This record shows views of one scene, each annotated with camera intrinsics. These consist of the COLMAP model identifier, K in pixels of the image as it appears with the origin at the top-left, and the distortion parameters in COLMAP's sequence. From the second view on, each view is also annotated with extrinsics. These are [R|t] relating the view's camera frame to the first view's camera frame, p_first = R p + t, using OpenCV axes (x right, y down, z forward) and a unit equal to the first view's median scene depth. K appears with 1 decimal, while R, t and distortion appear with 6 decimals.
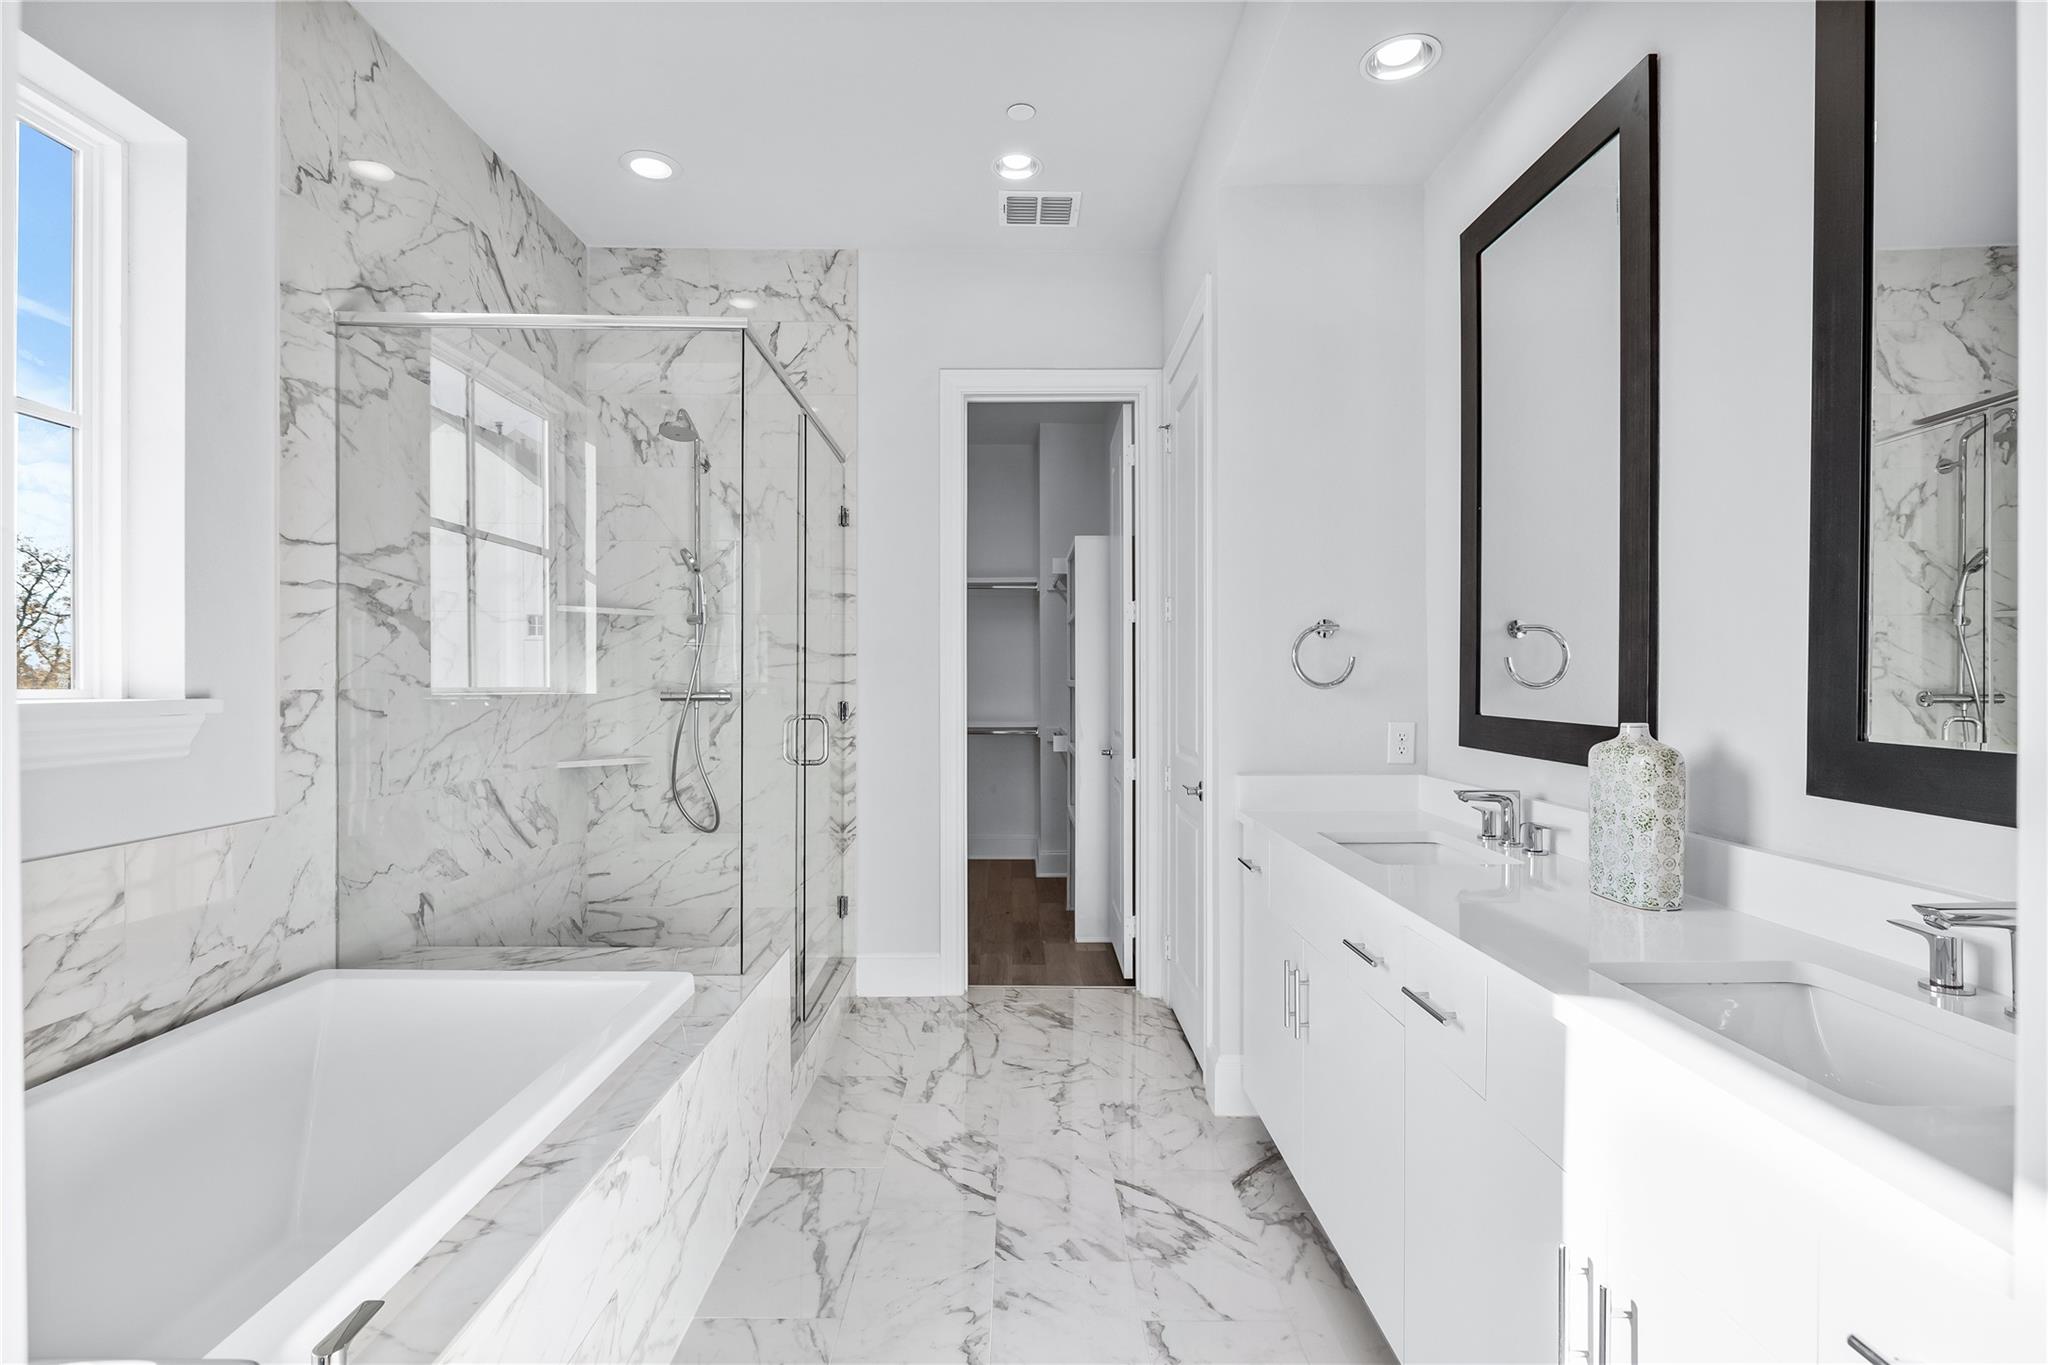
lens RADIAL K [[1002.6, 0, 1024.0], [0, 1002.6, 682.5], [0, 0, 1]] dist [-0.000189, -0.000052]
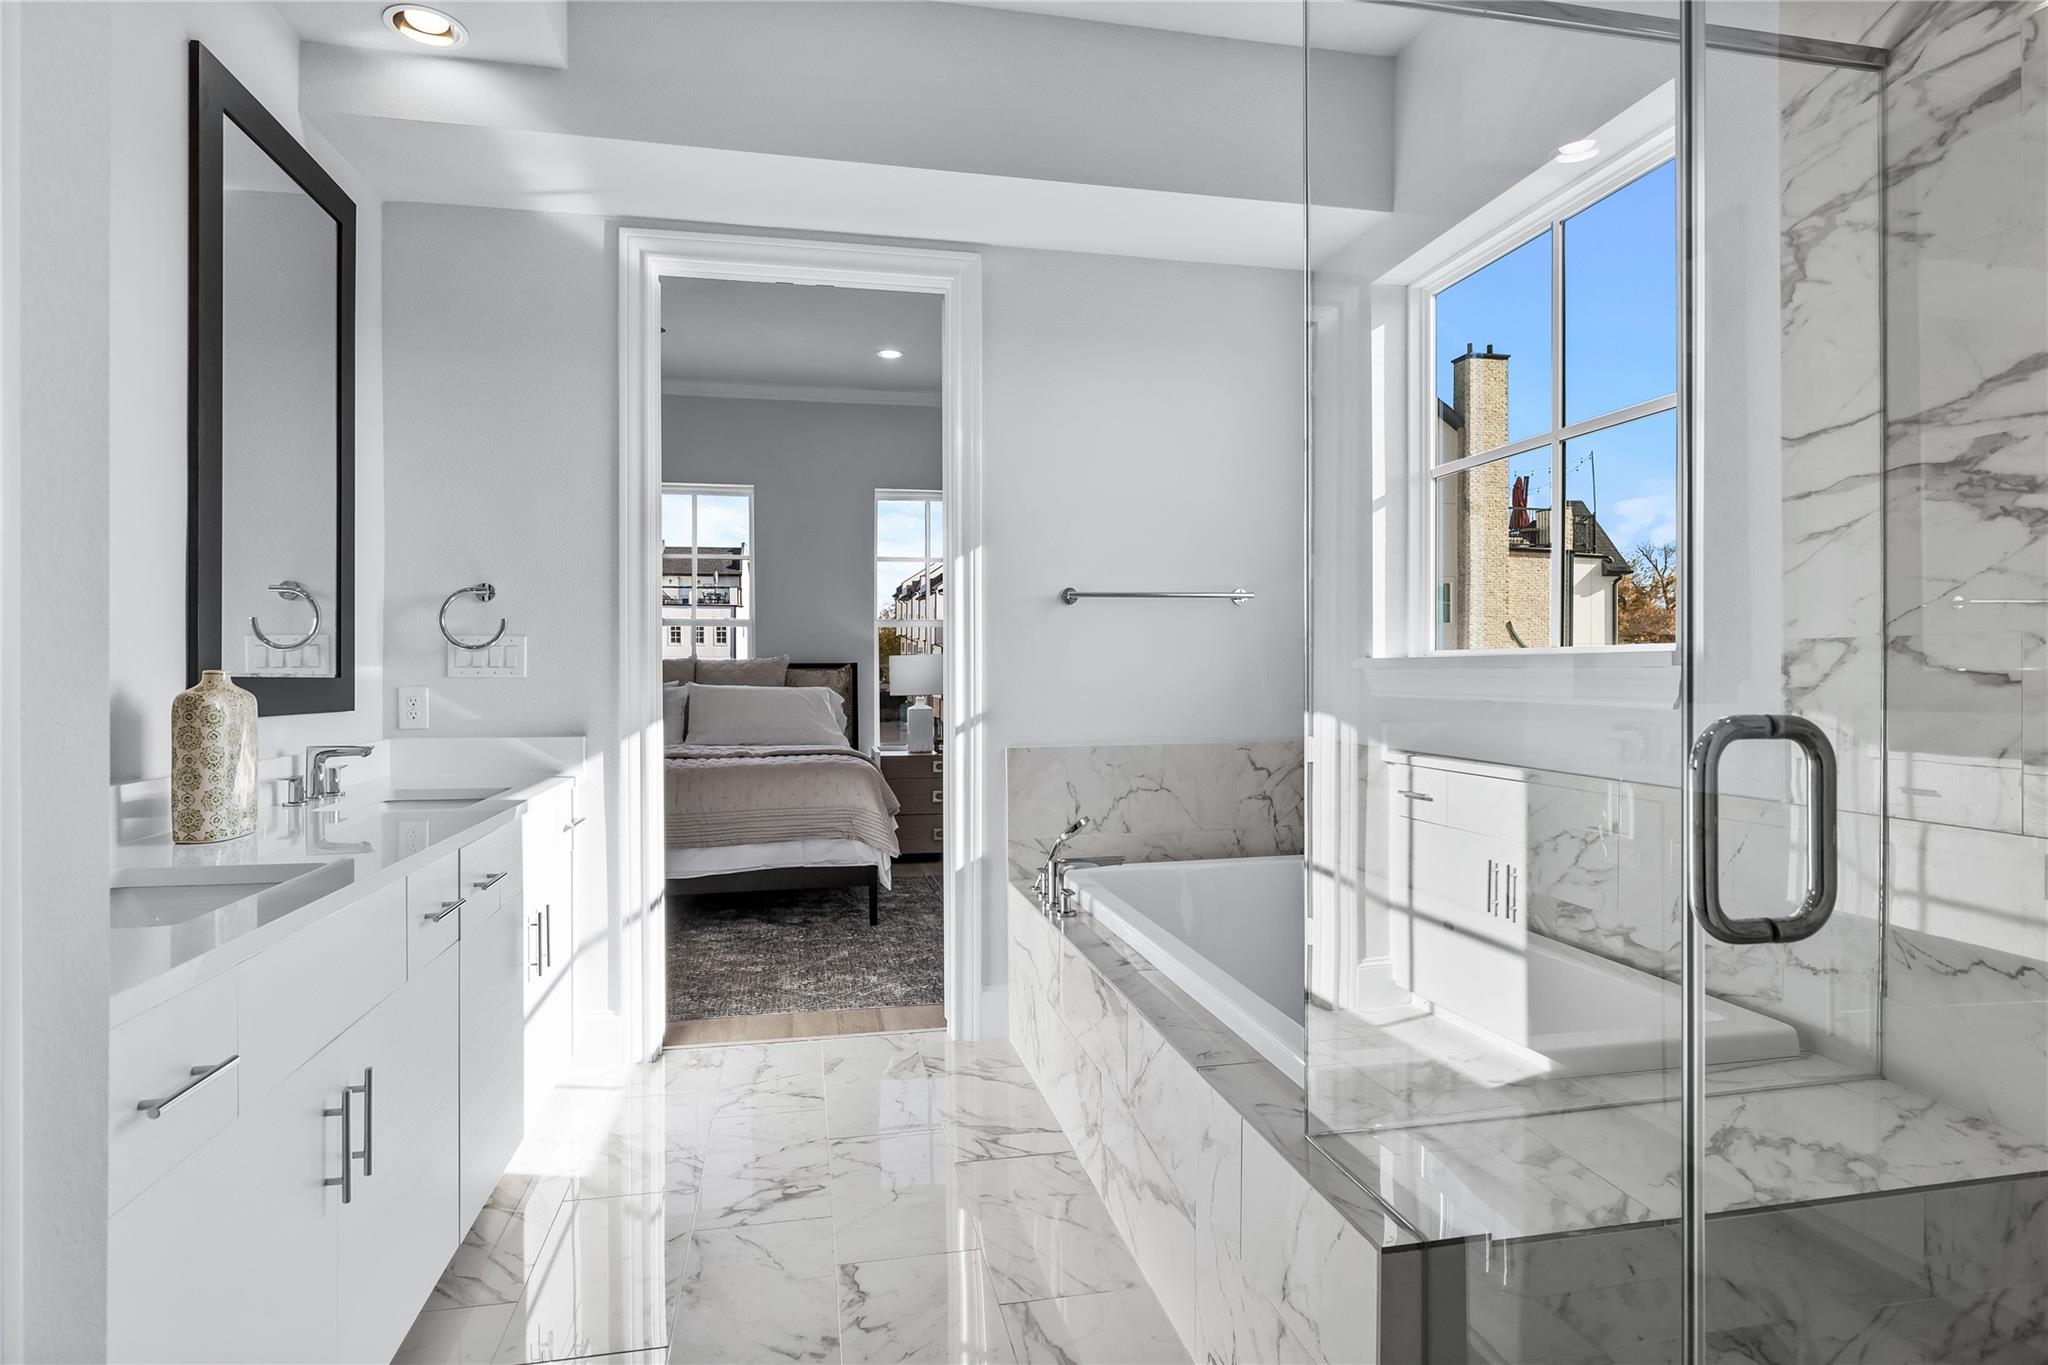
lens RADIAL K [[1137.4, 0, 1024.0], [0, 1137.4, 682.5], [0, 0, 1]] dist [-0.001021, -0.000681]
pose [[-0.982987, 0.001177, -0.183672, -0.006995], [-0.000725, 0.999947, 0.010290, 0.029918], [0.183674, 0.010248, -0.982934, 1.648947]]
